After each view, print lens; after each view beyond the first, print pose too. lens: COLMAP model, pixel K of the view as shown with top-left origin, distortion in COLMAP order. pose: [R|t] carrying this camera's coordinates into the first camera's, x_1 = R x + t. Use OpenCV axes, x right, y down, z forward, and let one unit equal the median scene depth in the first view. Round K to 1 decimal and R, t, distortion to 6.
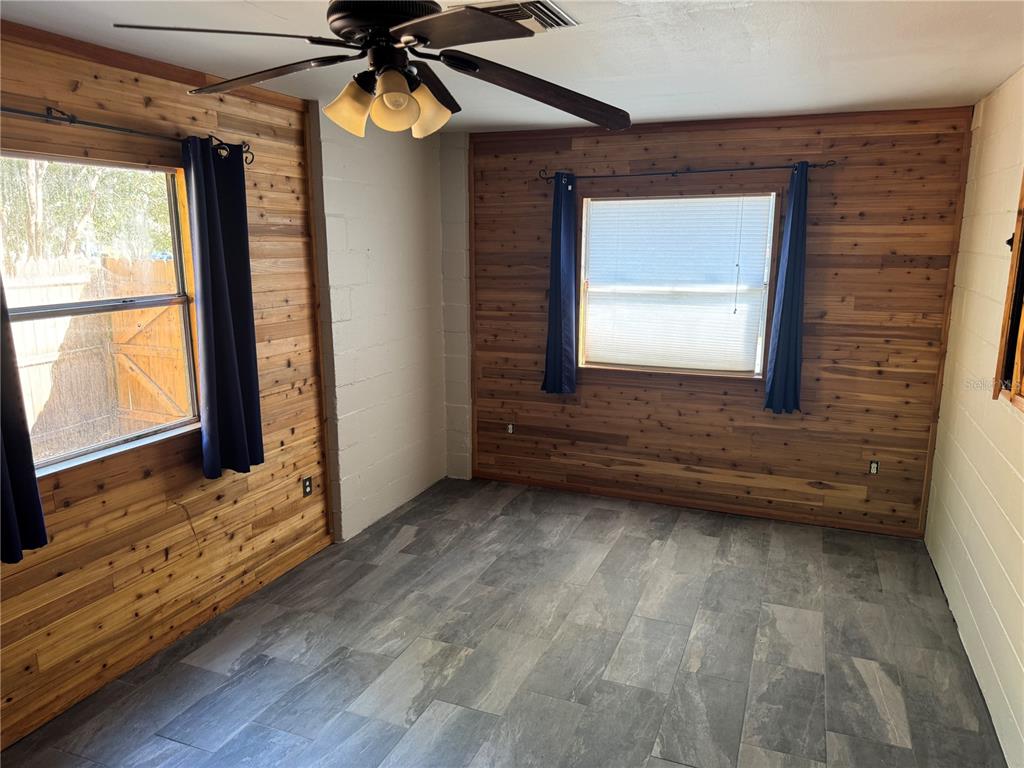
lens RADIAL K [[725.7, 0, 512.0], [0, 725.7, 384.0], [0, 0, 1]] dist [0.088917, -0.106055]
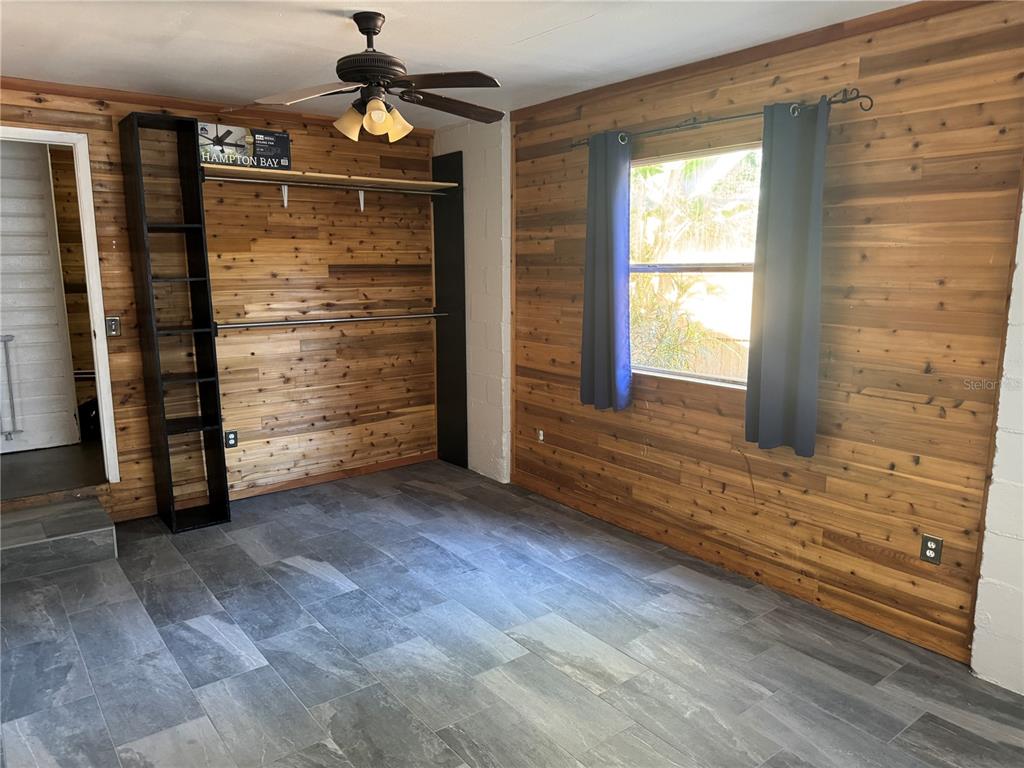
lens RADIAL K [[725.7, 0, 512.0], [0, 725.7, 384.0], [0, 0, 1]] dist [0.088917, -0.106055]
pose [[-0.497704, 0.148403, -0.854557, 0.606624], [-0.166119, 0.950705, 0.261850, -0.156577], [0.851290, 0.272282, -0.448517, 1.121322]]
